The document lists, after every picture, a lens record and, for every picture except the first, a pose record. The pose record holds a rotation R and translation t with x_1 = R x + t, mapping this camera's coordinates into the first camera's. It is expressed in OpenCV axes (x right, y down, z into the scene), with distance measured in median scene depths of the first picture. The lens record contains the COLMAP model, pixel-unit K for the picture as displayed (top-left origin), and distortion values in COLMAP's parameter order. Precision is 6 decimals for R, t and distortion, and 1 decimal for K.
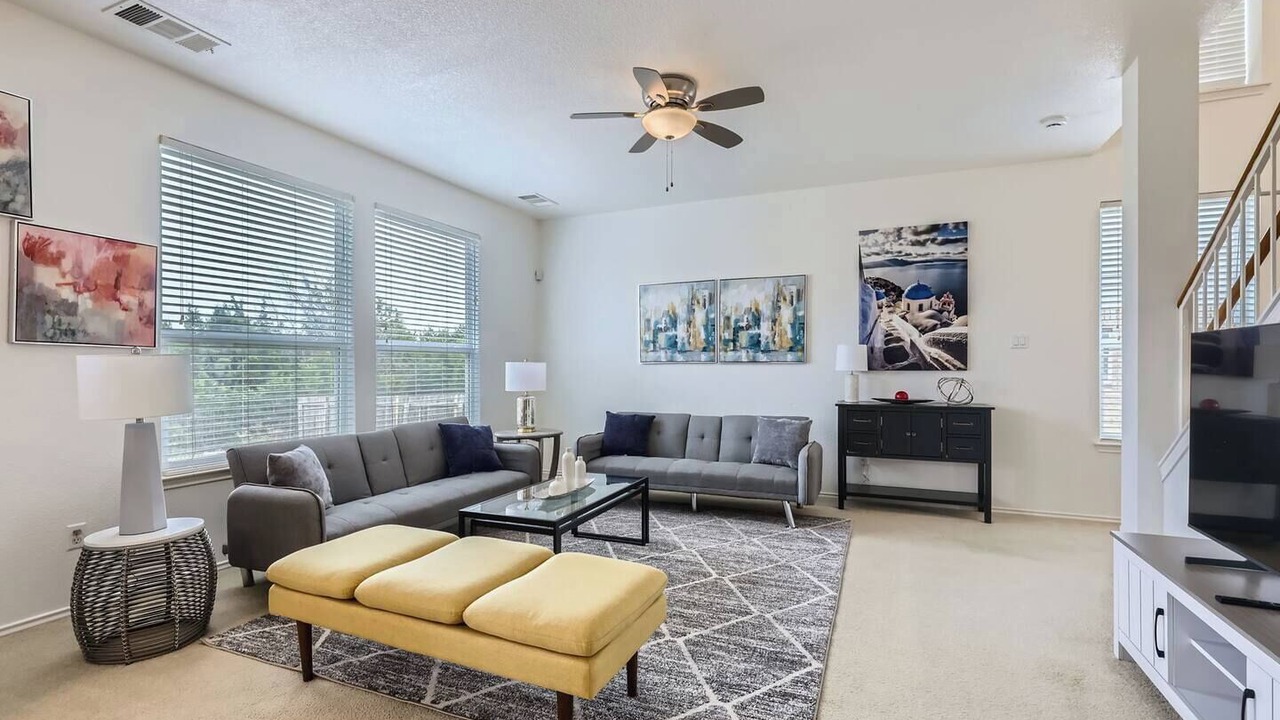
lens RADIAL K [[581.1, 0, 639.3], [0, 581.1, 364.0], [0, 0, 1]] dist [0.011314, -0.002120]
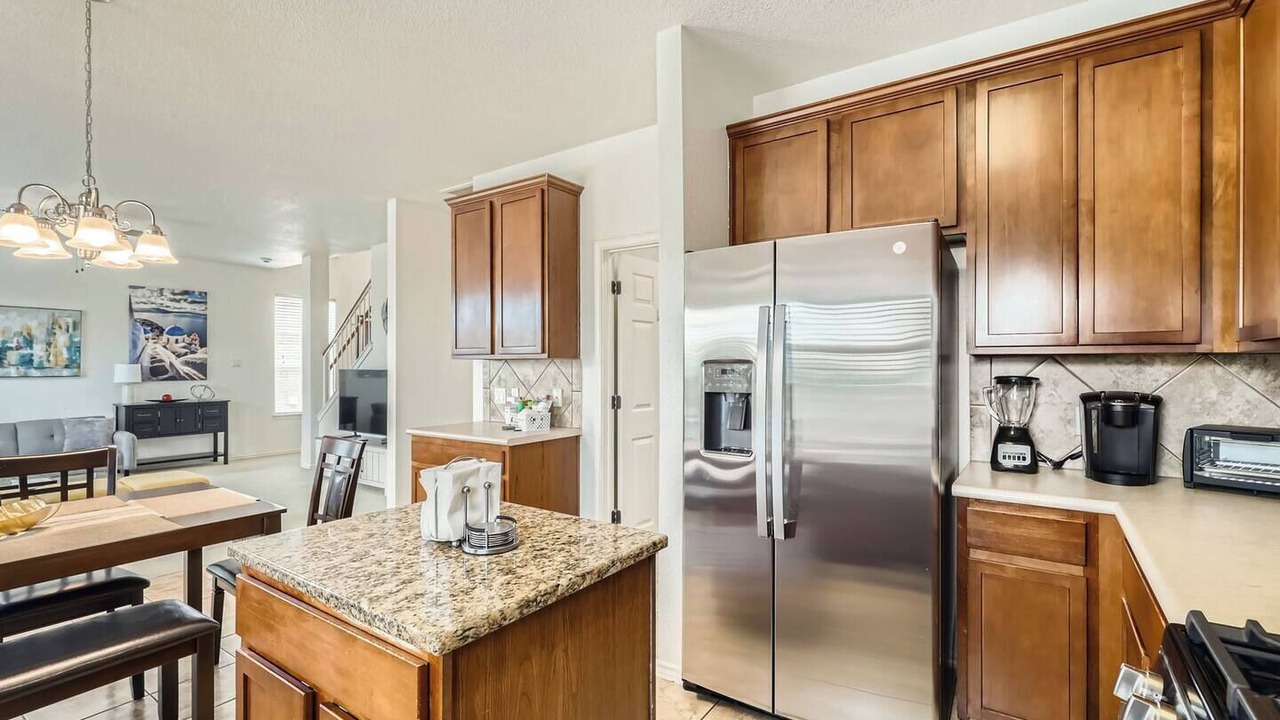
lens RADIAL K [[581.1, 0, 630.3], [0, 581.1, 364.0], [0, 0, 1]] dist [0.011314, -0.002120]
pose [[0.212082, 0.002438, 0.977249, -0.805652], [-0.003644, 0.999992, -0.001704, -0.036047], [-0.977245, -0.003200, 0.212089, -0.540954]]
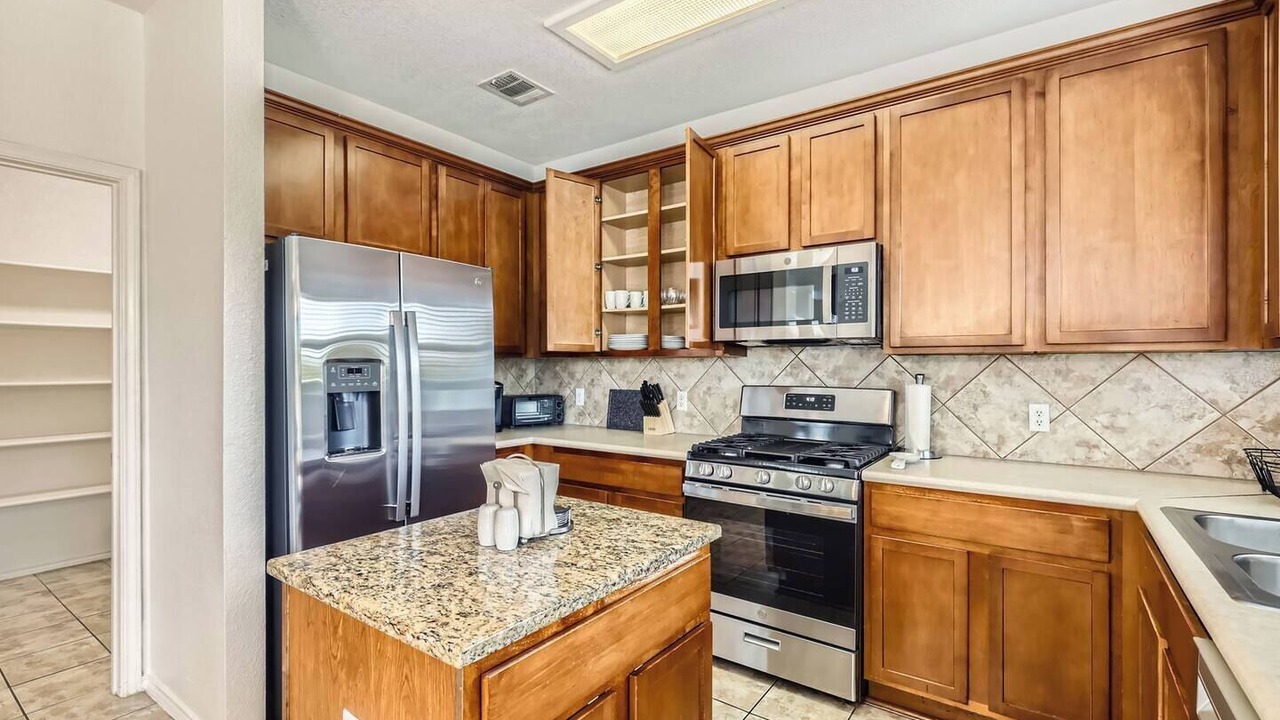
lens RADIAL K [[581.1, 0, 640.4], [0, 581.1, 362.6], [0, 0, 1]] dist [0.011314, -0.002120]
pose [[-0.977754, 0.002695, 0.209737, -0.659564], [0.000980, 0.999965, -0.008281, -0.033721], [-0.209752, -0.007891, -0.977723, -0.125605]]
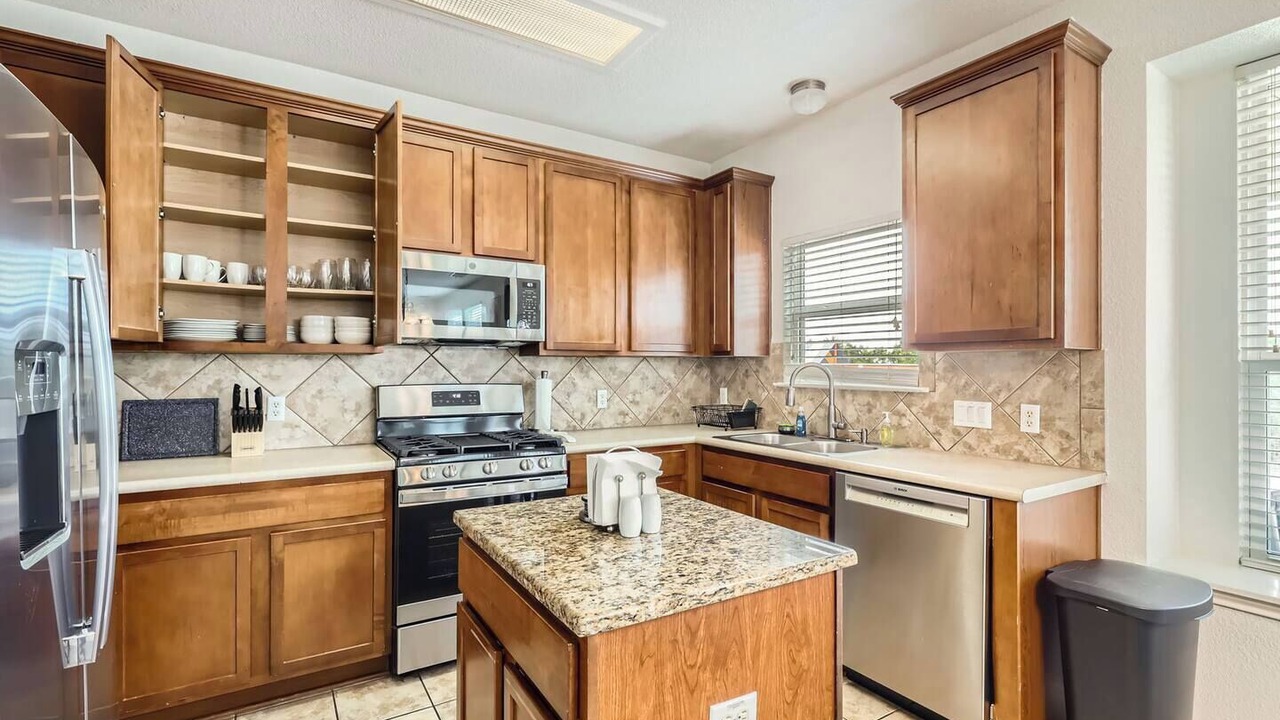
lens RADIAL K [[581.1, 0, 643.9], [0, 581.1, 362.1], [0, 0, 1]] dist [0.011314, -0.002120]
pose [[-0.558452, -0.005087, -0.829521, -0.295593], [0.004678, 0.999946, -0.009281, -0.030945], [0.829523, -0.009064, -0.558398, -0.220354]]
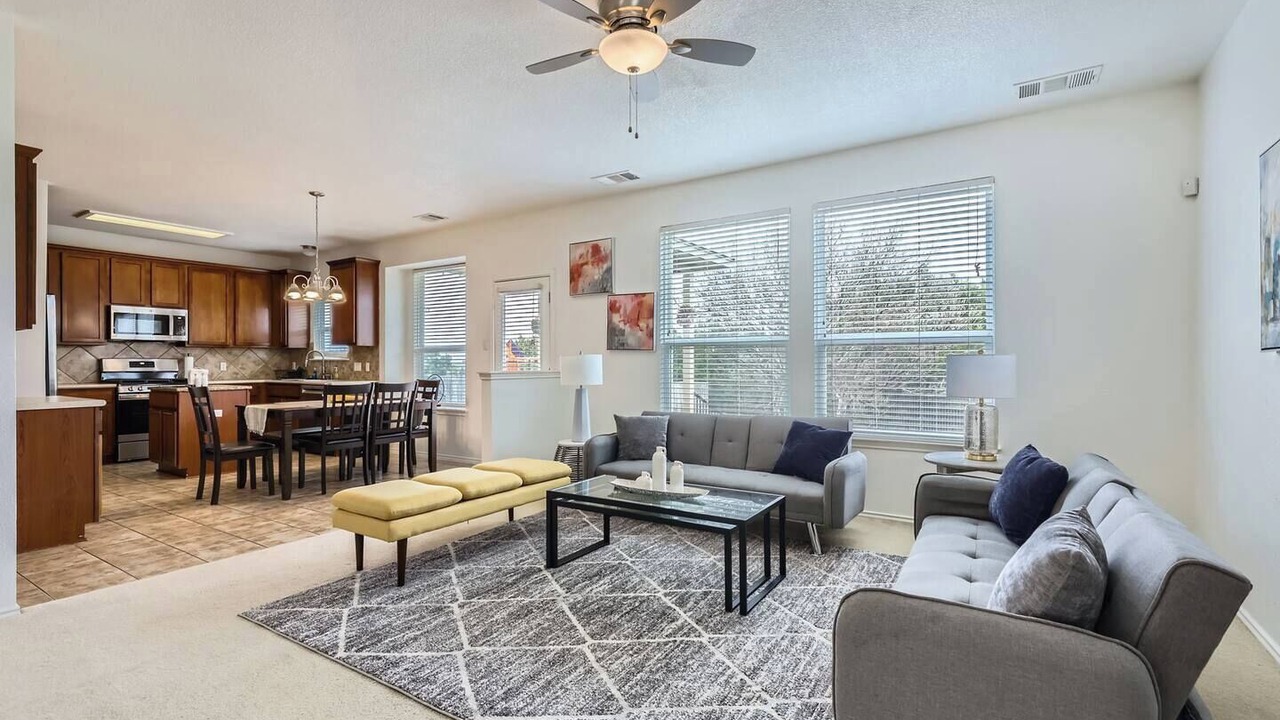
lens RADIAL K [[581.1, 0, 638.1], [0, 581.1, 357.5], [0, 0, 1]] dist [0.011314, -0.002120]
pose [[-0.169936, -0.002344, -0.985452, 0.562075], [0.008746, 0.999954, -0.003886, 0.000279], [0.985416, -0.009279, -0.169907, 0.773560]]
